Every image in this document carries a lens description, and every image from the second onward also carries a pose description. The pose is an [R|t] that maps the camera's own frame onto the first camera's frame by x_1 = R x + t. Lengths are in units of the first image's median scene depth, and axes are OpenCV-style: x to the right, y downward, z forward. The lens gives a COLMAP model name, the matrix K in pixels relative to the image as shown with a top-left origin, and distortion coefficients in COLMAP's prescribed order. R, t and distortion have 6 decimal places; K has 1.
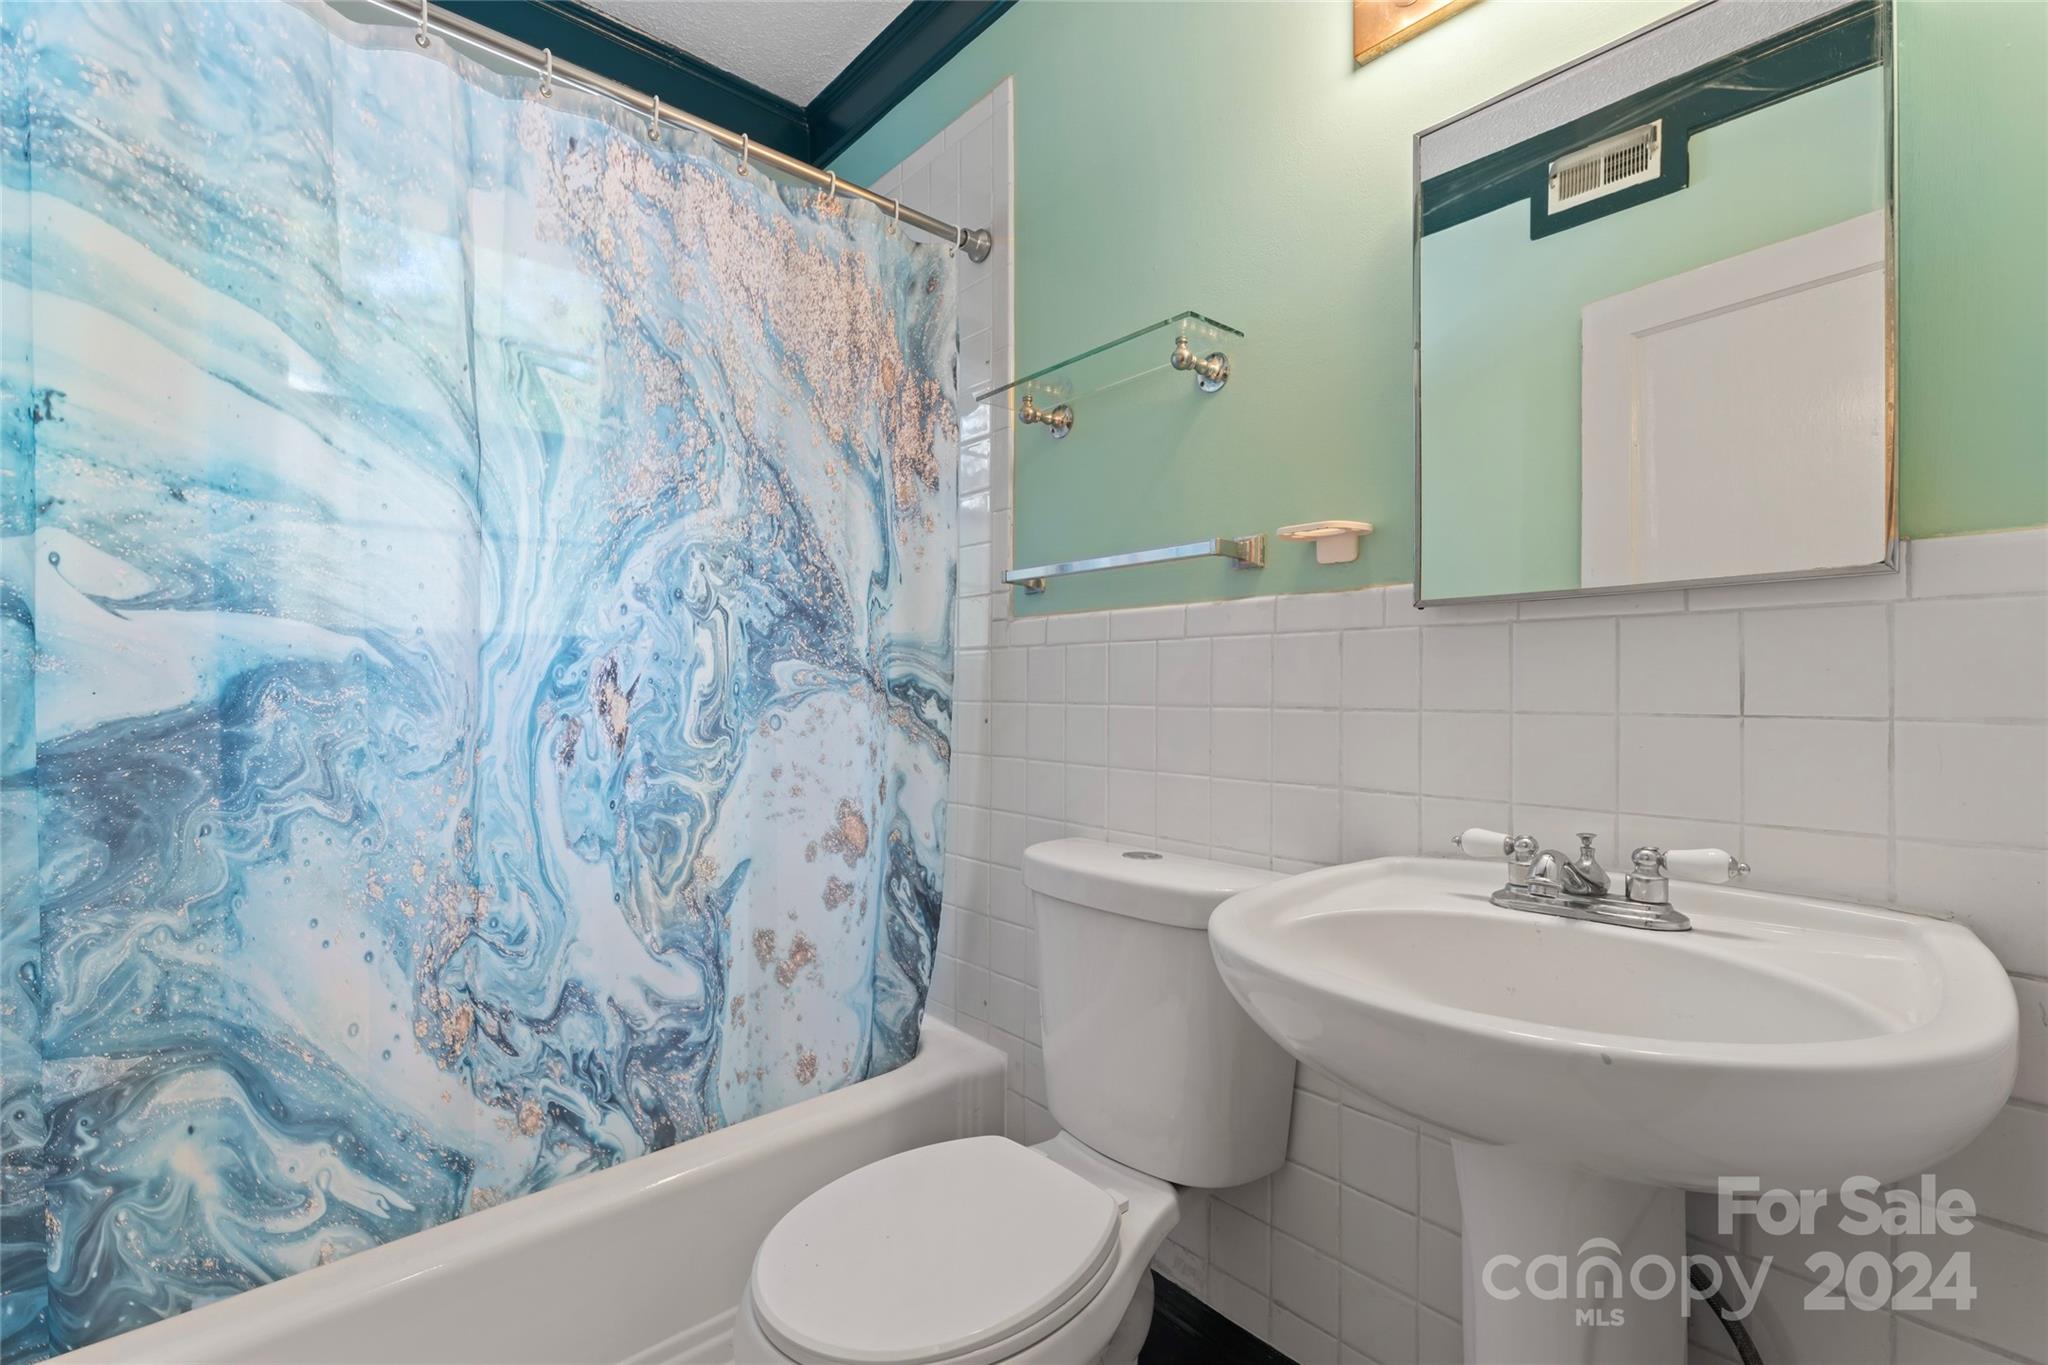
lens RADIAL K [[889.9, 0, 1027.4], [0, 889.9, 683.0], [0, 0, 1]] dist [0.001532, -0.000189]
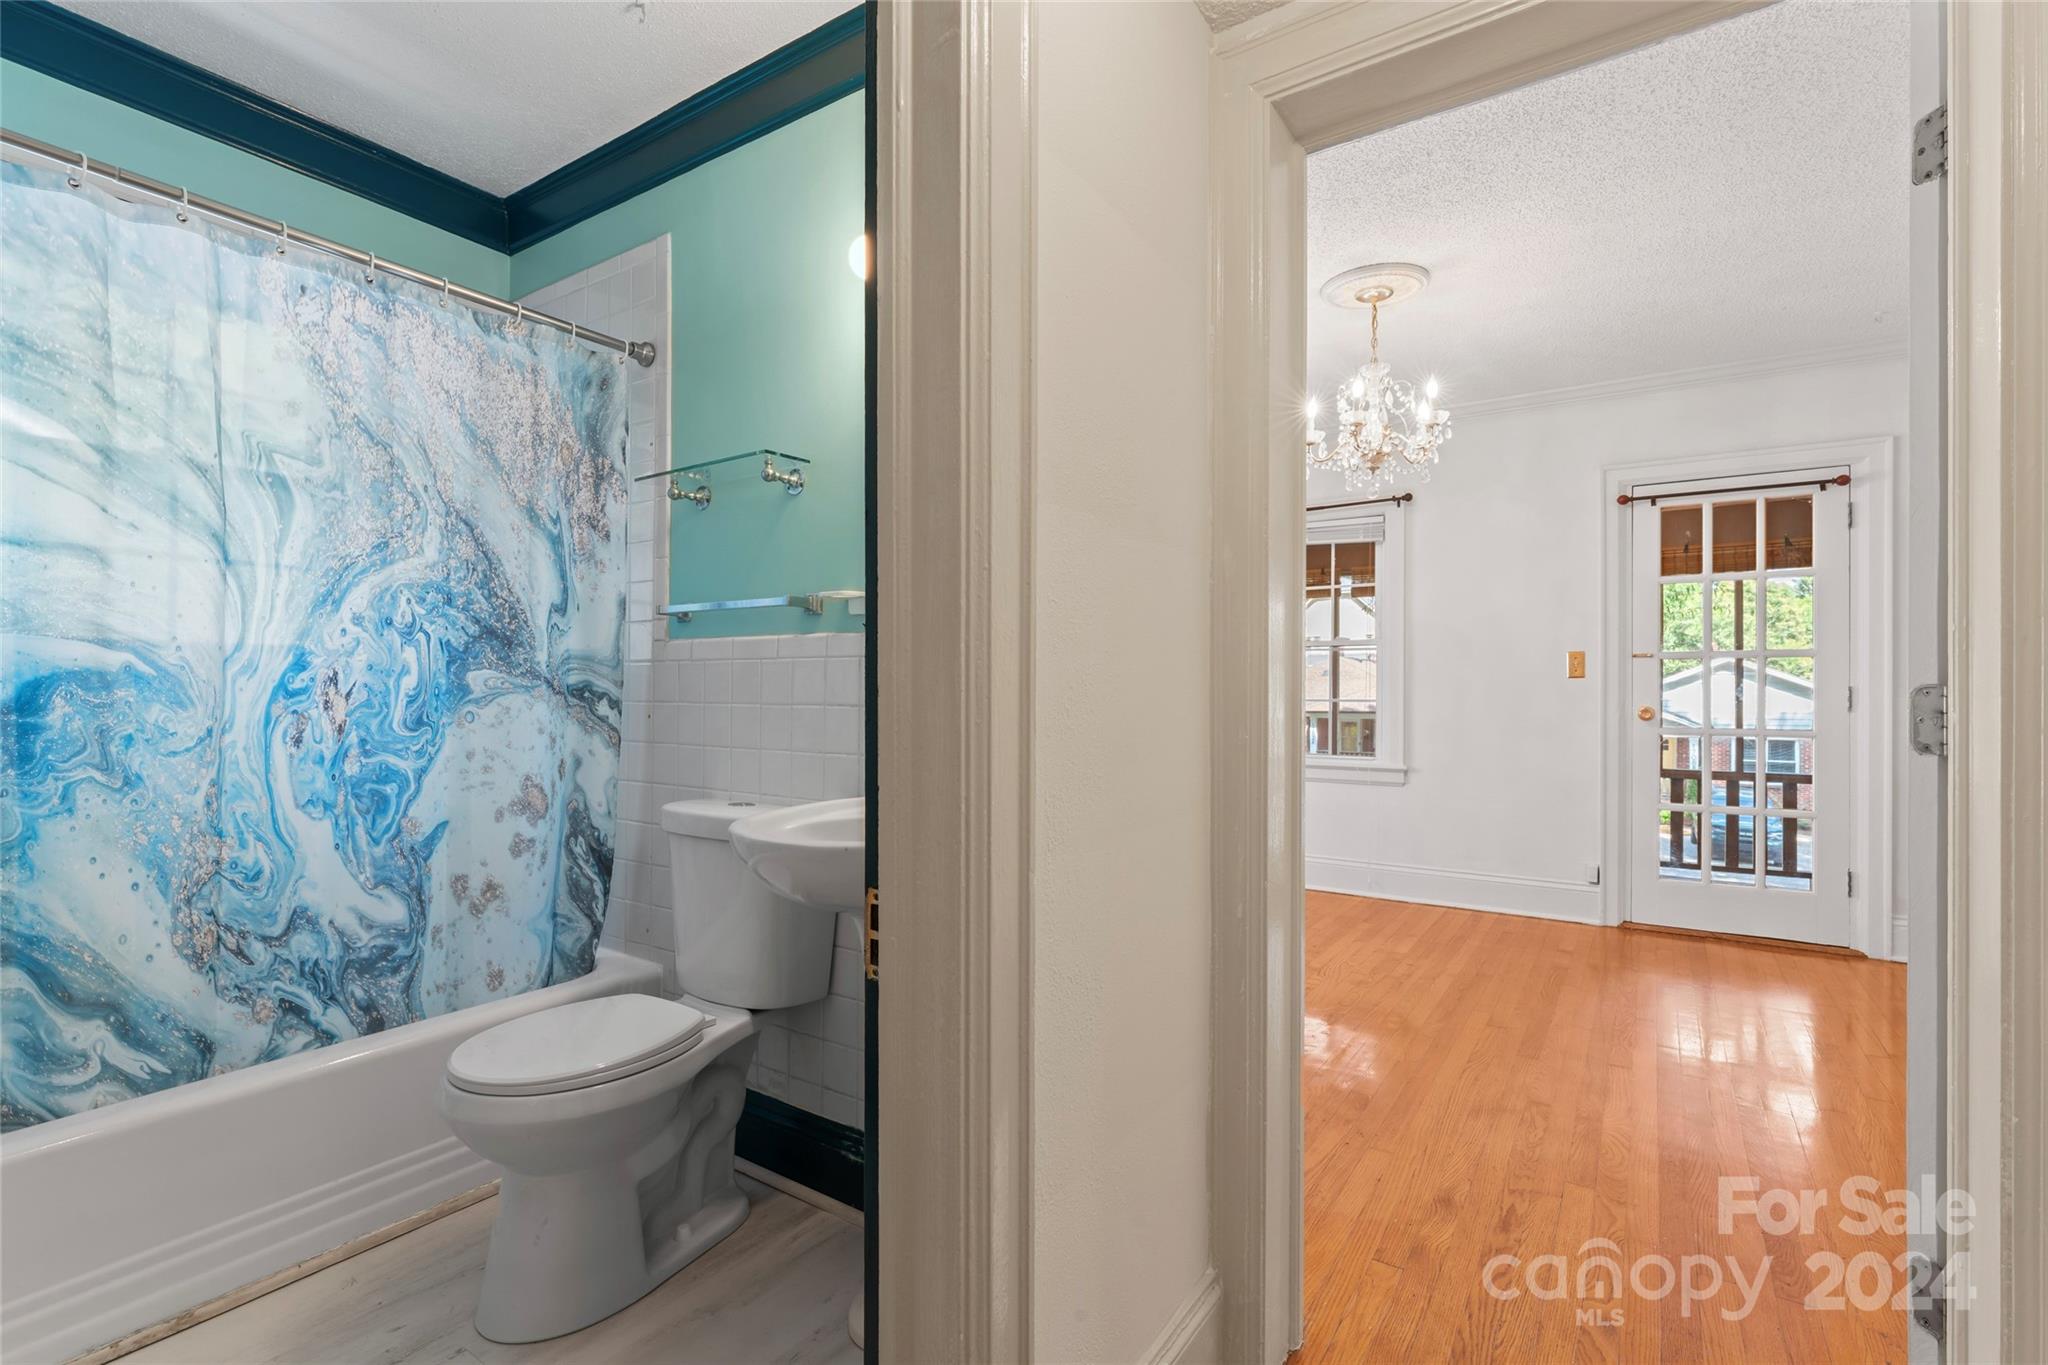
lens RADIAL K [[927.8, 0, 1016.6], [0, 927.8, 690.4], [0, 0, 1]] dist [-0.000299, 0.000712]
pose [[0.970098, 0.004781, 0.242667, 0.196392], [-0.005911, 0.999975, 0.003929, -0.006408], [-0.242642, -0.005246, 0.970102, -0.615330]]
